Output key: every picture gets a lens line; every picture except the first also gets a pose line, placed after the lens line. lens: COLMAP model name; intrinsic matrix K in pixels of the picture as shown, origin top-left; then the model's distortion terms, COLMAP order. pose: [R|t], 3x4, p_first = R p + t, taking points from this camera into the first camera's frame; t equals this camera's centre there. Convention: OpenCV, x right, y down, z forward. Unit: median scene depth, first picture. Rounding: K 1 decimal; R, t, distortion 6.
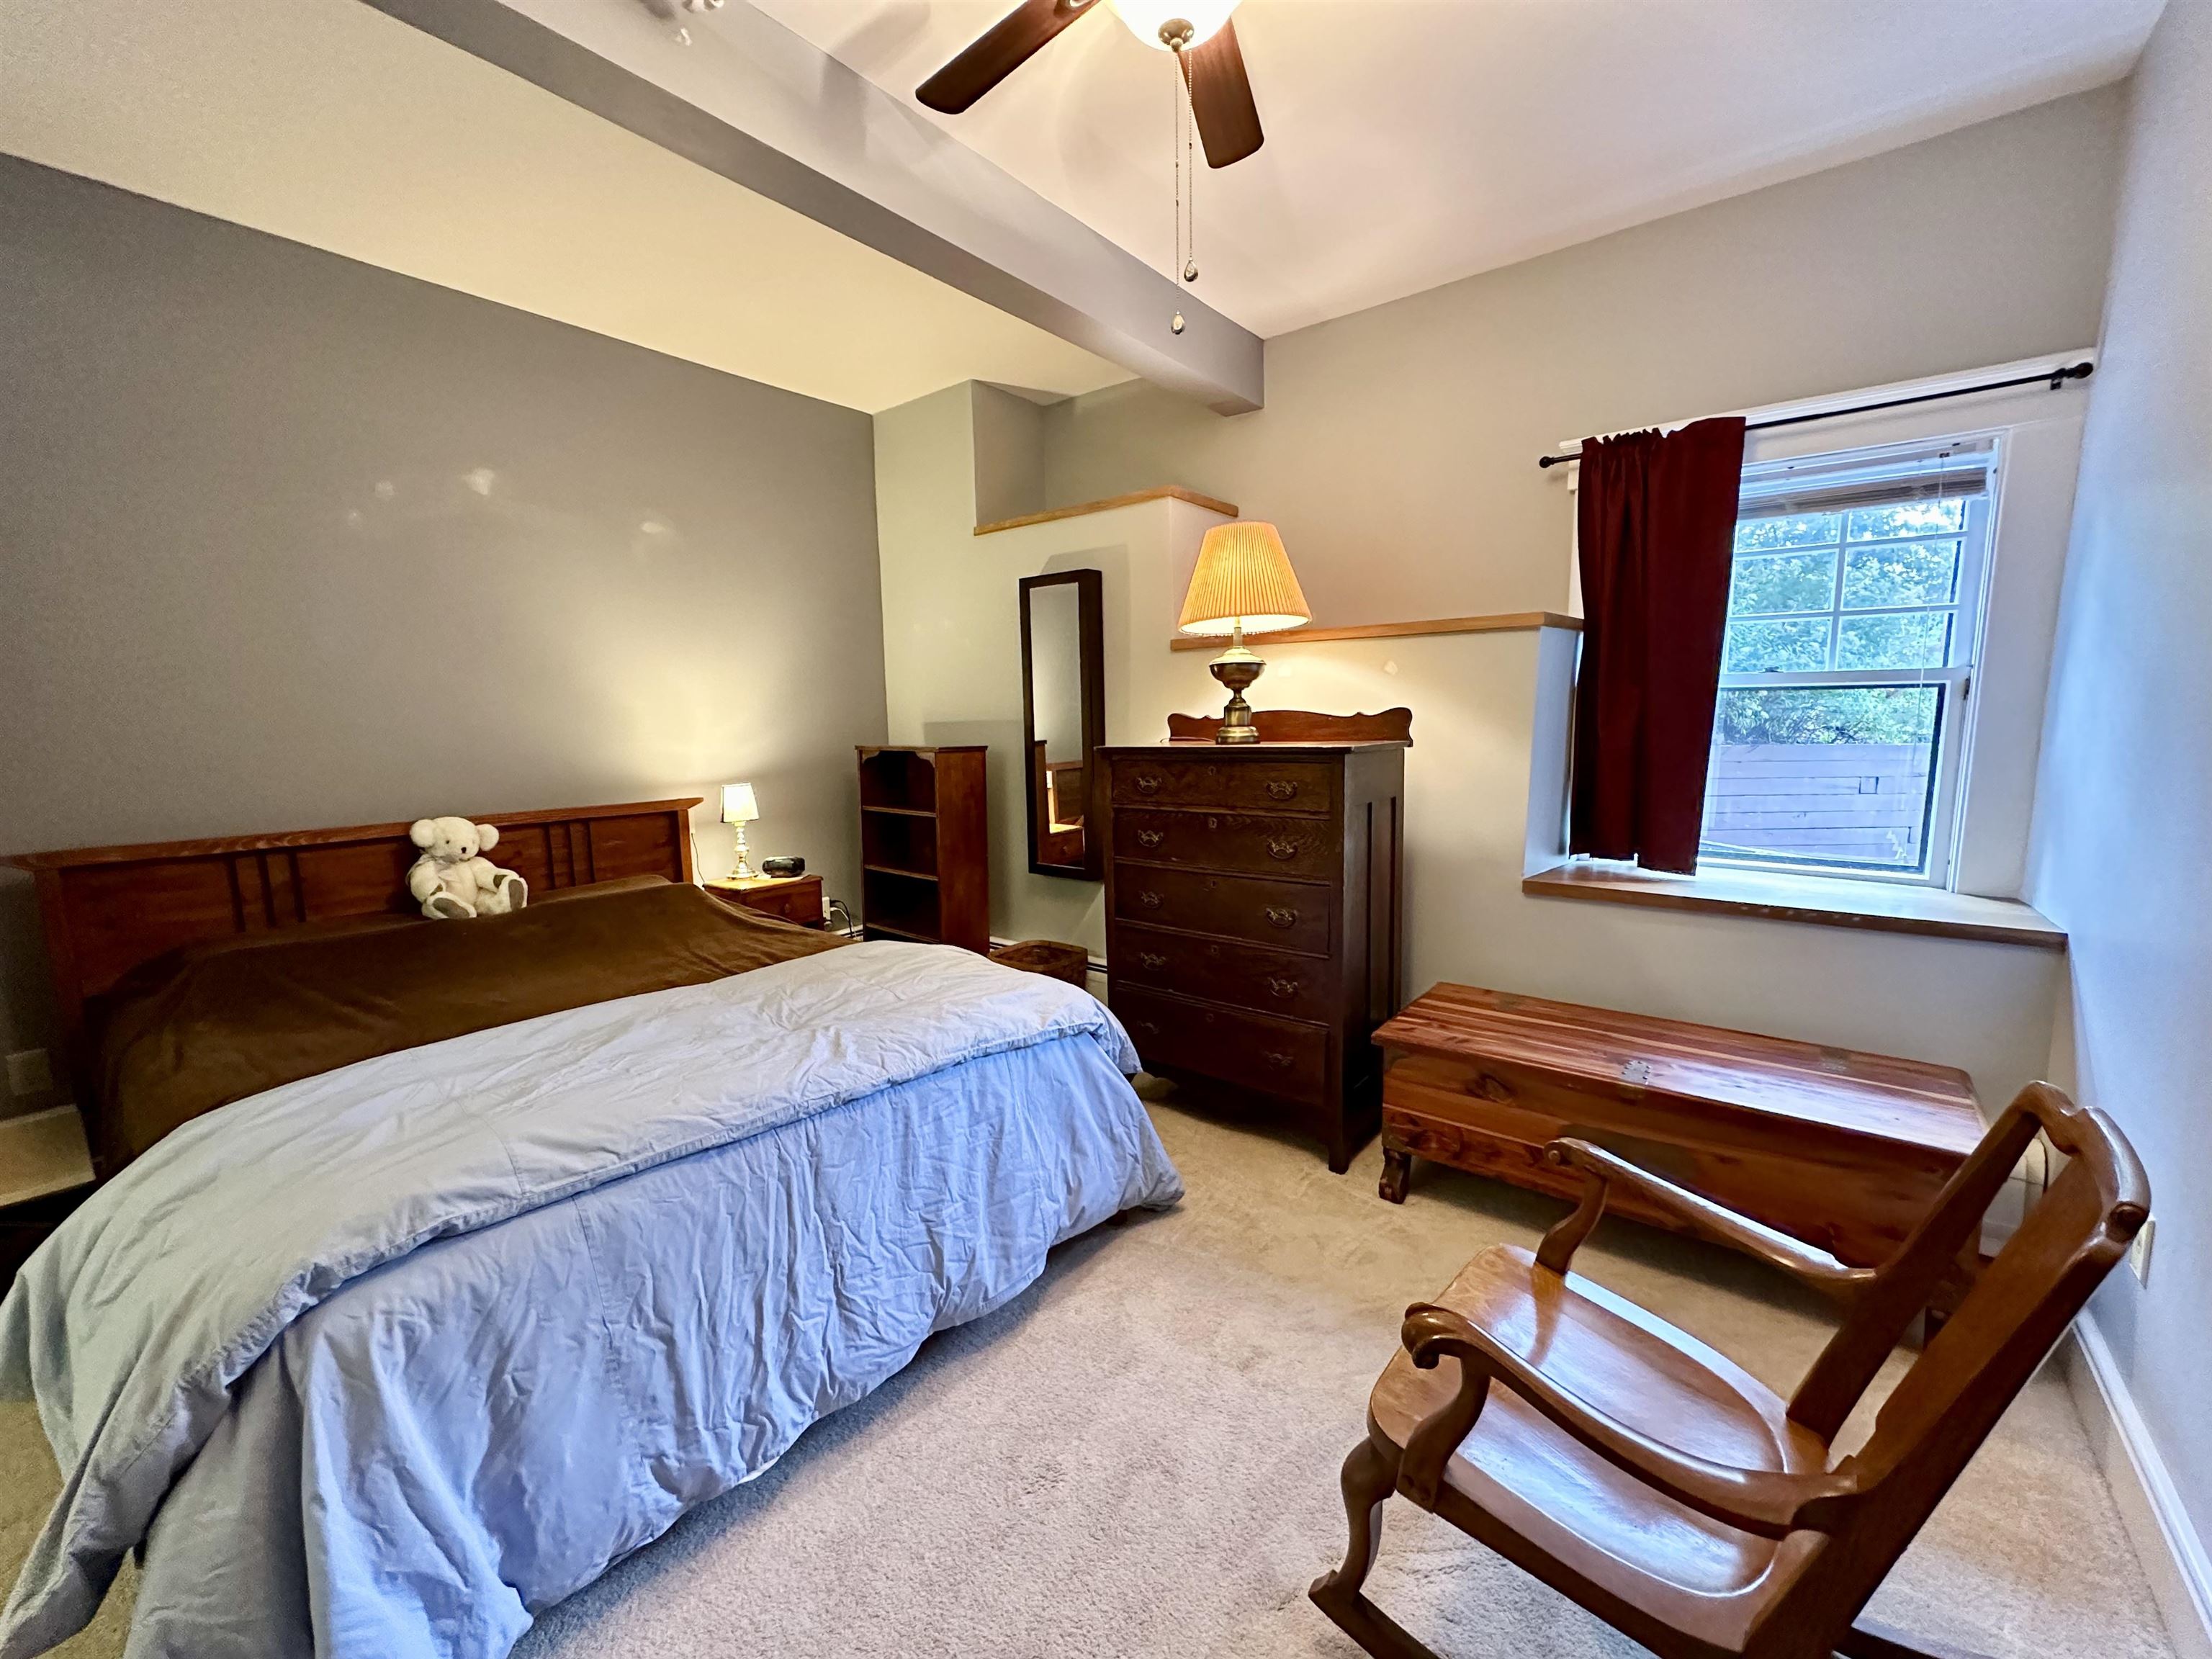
lens RADIAL K [[885.4, 0, 1106.0], [0, 885.4, 829.5], [0, 0, 1]] dist [-0.003478, 0.000747]
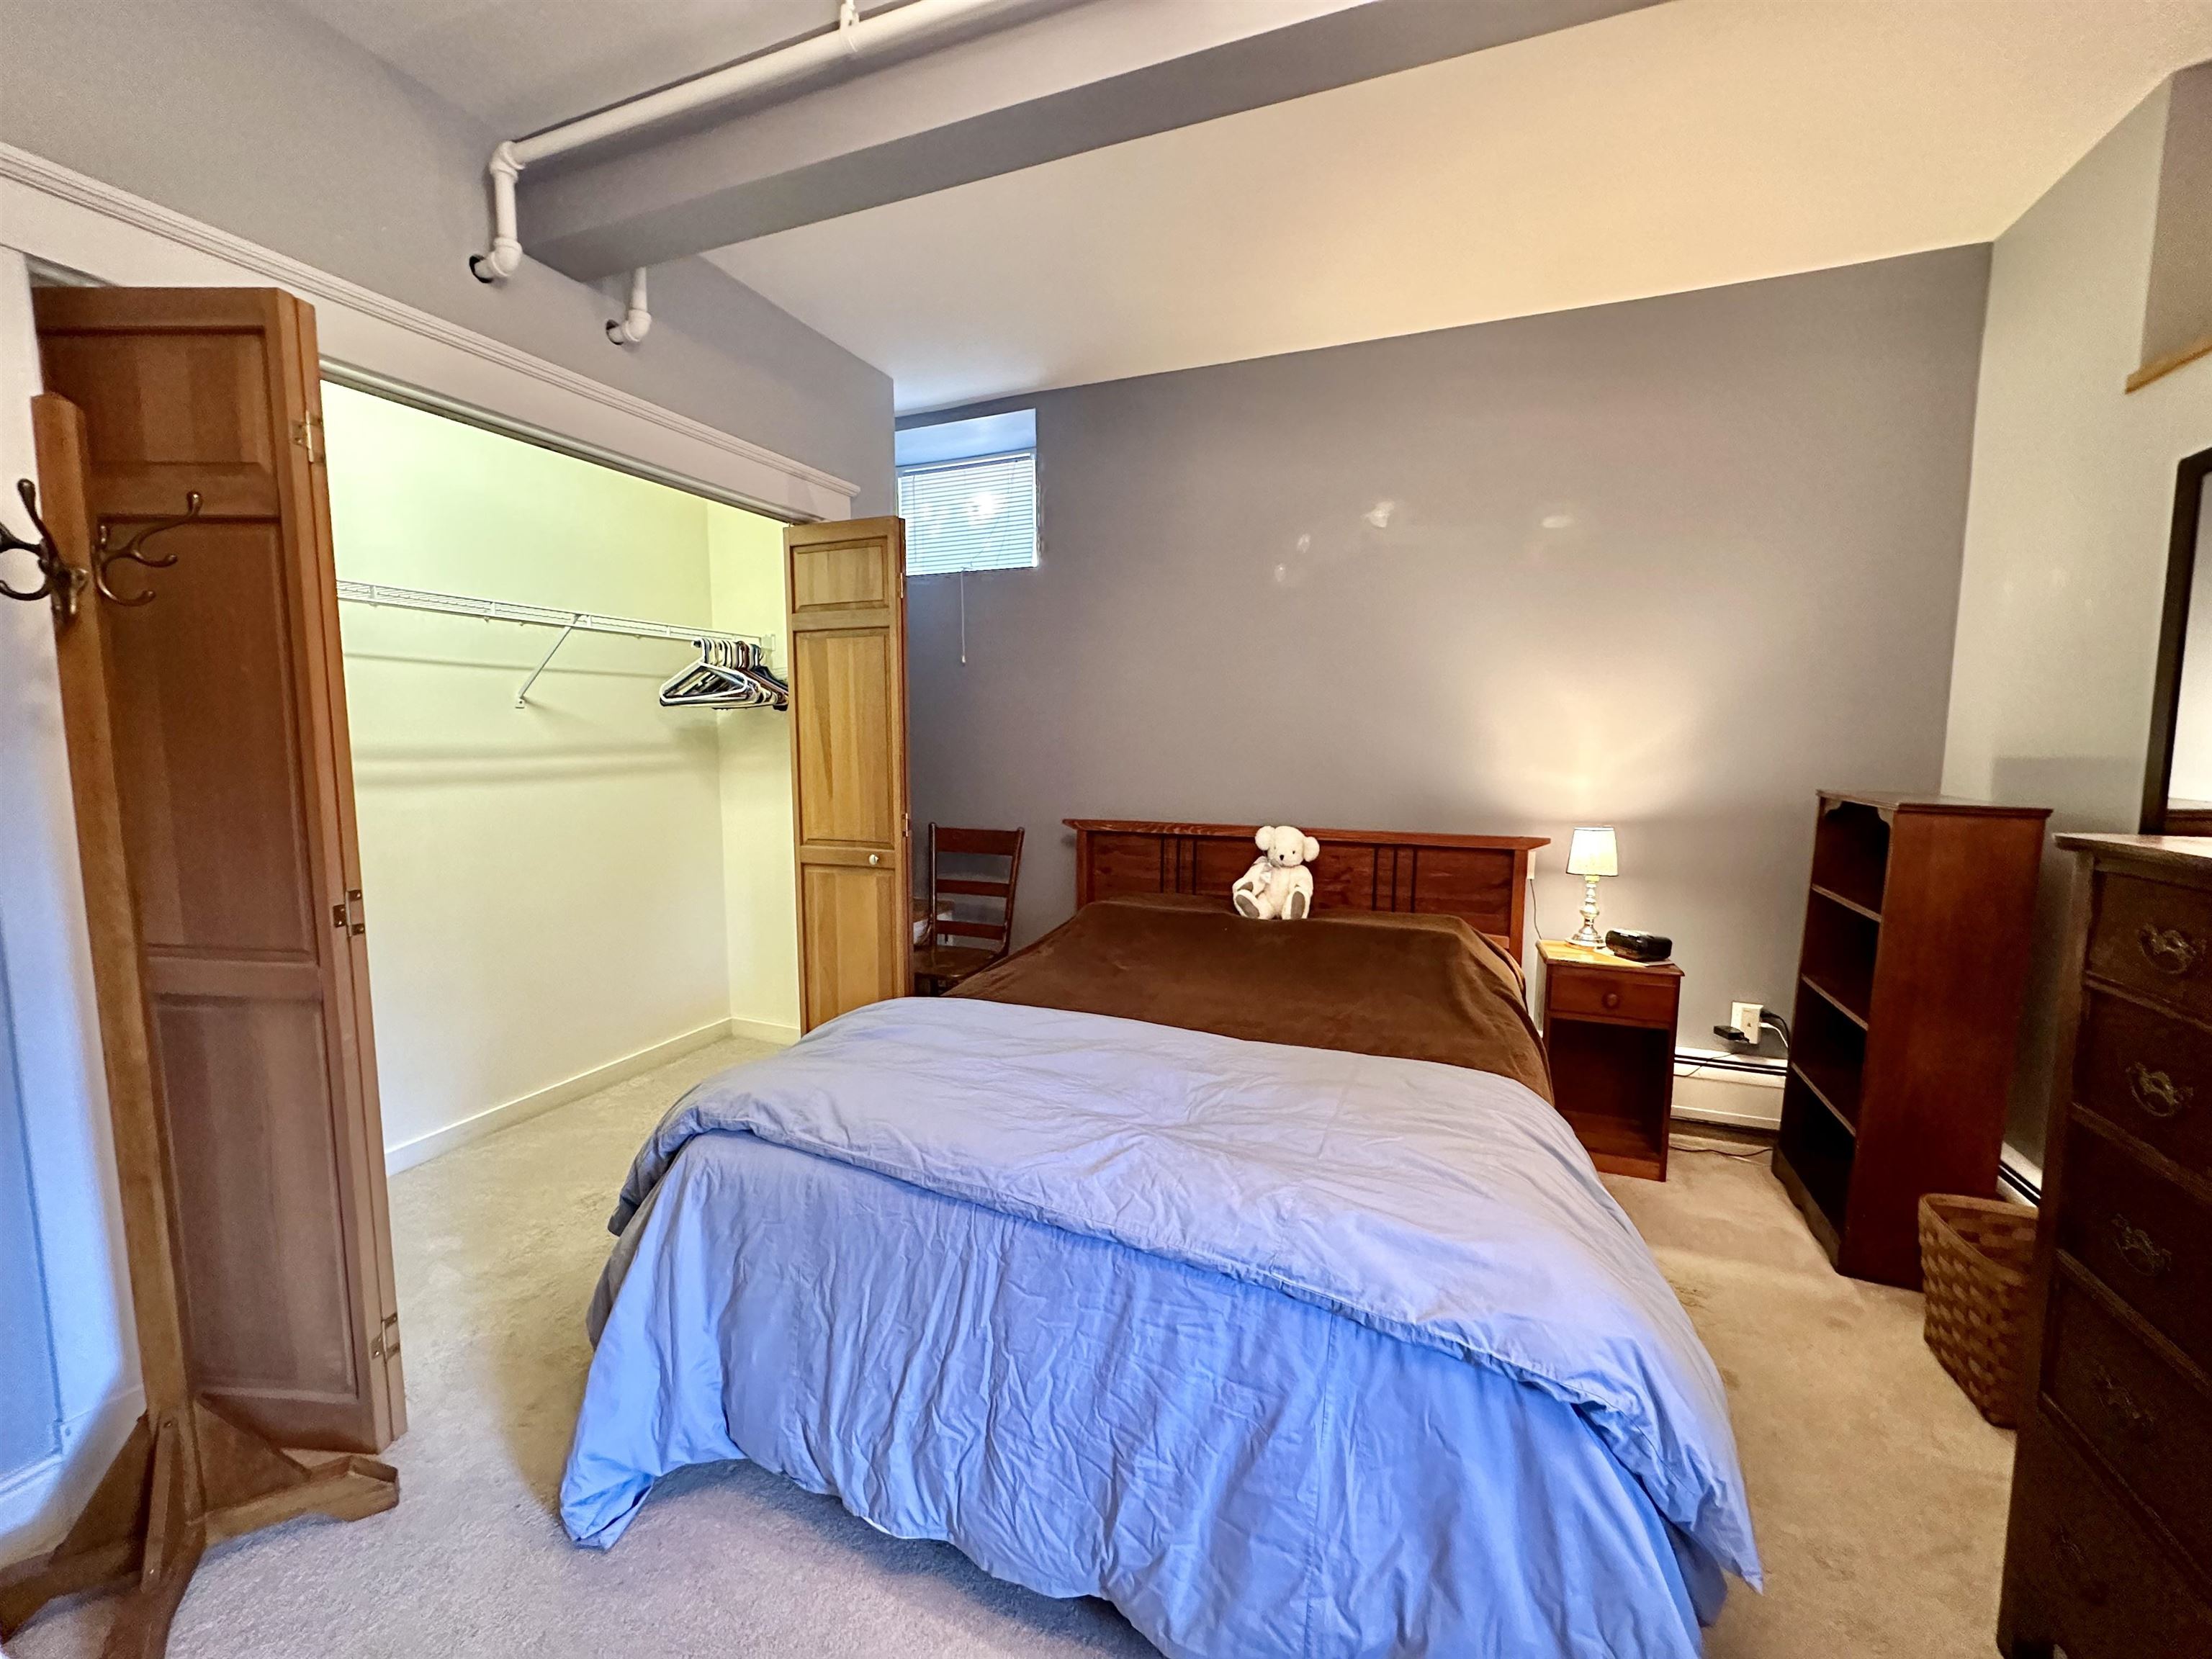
lens RADIAL K [[885.4, 0, 1106.0], [0, 885.4, 829.5], [0, 0, 1]] dist [-0.003478, 0.000747]
pose [[0.288942, 0.115905, -0.950304, 0.386077], [-0.131640, 0.988025, 0.080480, -0.104960], [0.948253, 0.101844, 0.300740, 0.657014]]
